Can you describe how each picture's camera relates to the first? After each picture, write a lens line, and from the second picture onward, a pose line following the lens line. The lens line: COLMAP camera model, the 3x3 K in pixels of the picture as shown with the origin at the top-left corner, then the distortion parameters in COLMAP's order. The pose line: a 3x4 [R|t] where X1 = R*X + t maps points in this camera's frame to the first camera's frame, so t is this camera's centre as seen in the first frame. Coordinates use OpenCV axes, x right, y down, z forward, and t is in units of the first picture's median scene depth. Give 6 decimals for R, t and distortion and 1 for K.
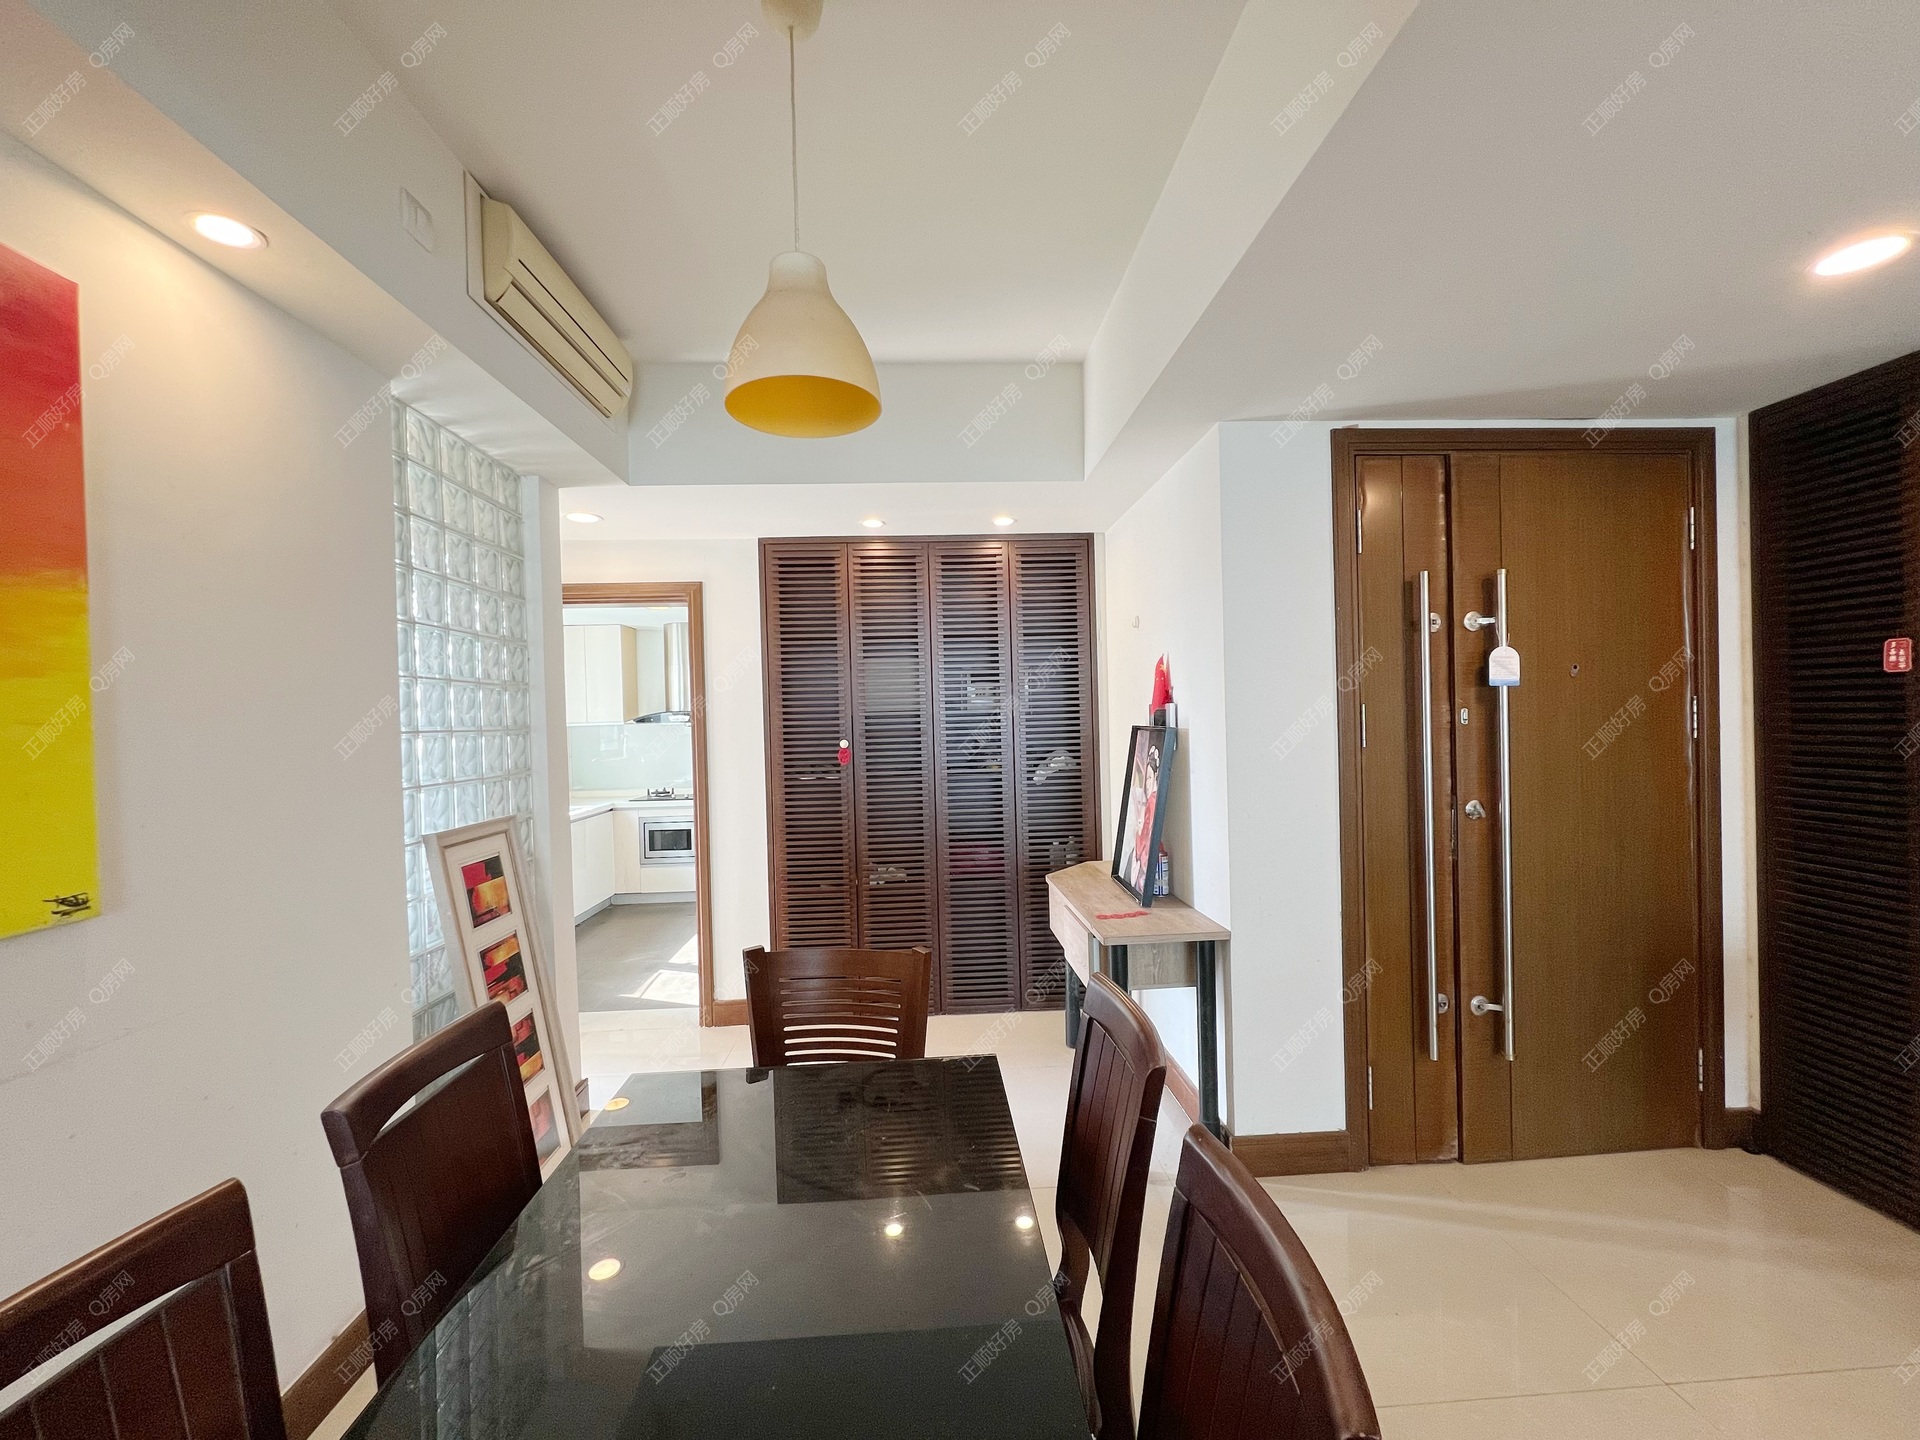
lens RADIAL K [[768.2, 0, 960.2], [0, 768.2, 719.0], [0, 0, 1]] dist [-0.000800, -0.000262]
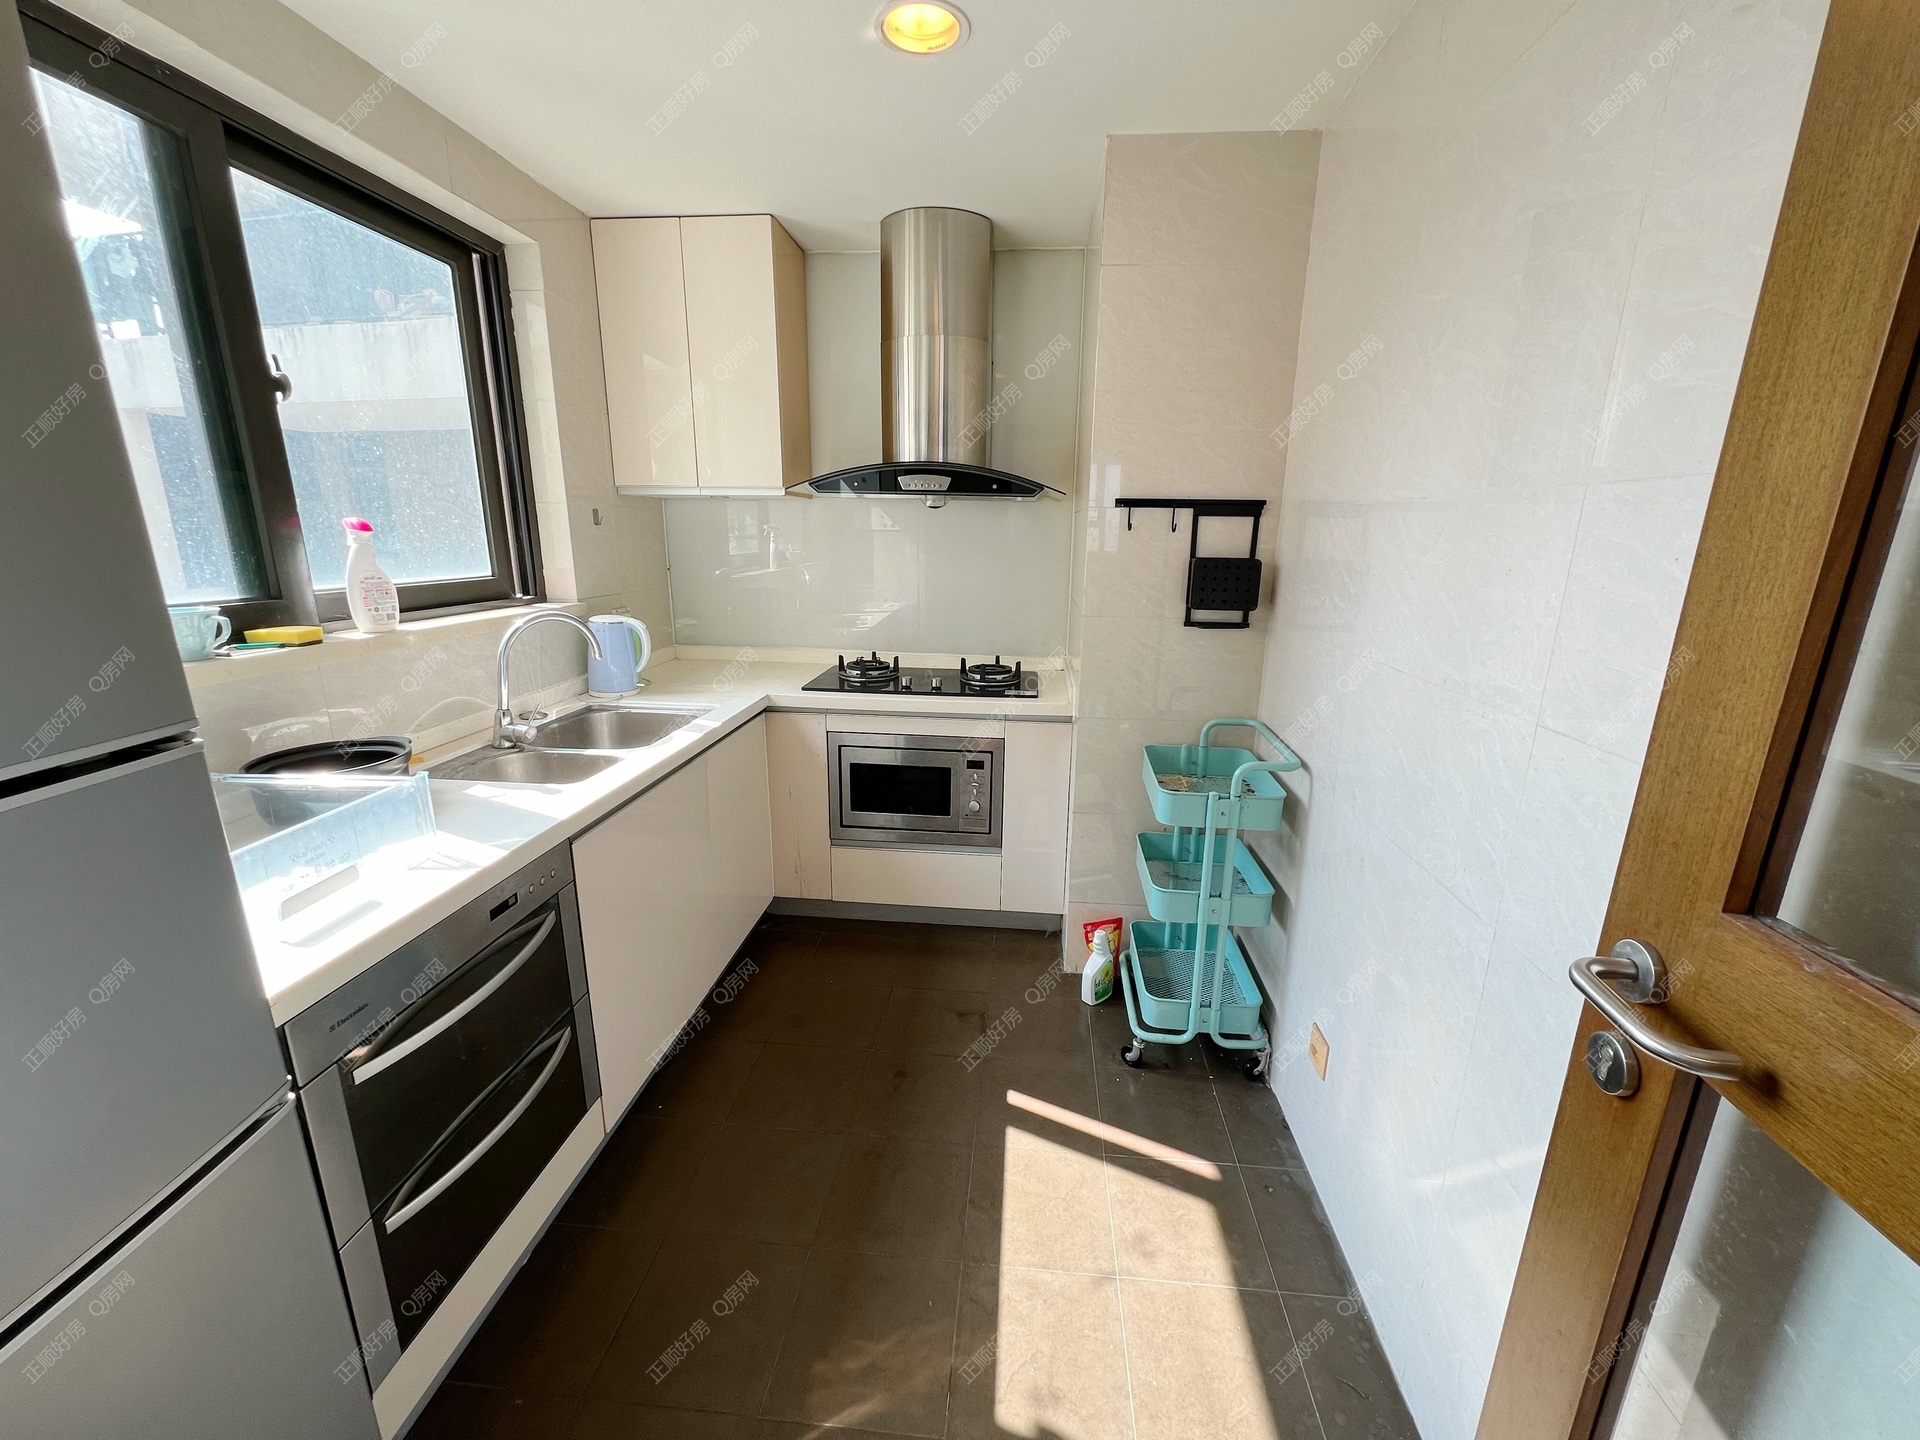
lens RADIAL K [[768.2, 0, 960.9], [0, 768.2, 722.6], [0, 0, 1]] dist [-0.000800, -0.000262]
pose [[0.988267, 0.063098, -0.139094, -0.283558], [-0.026607, 0.967875, 0.250021, 0.019373], [0.150402, -0.243387, 0.958197, 0.605034]]
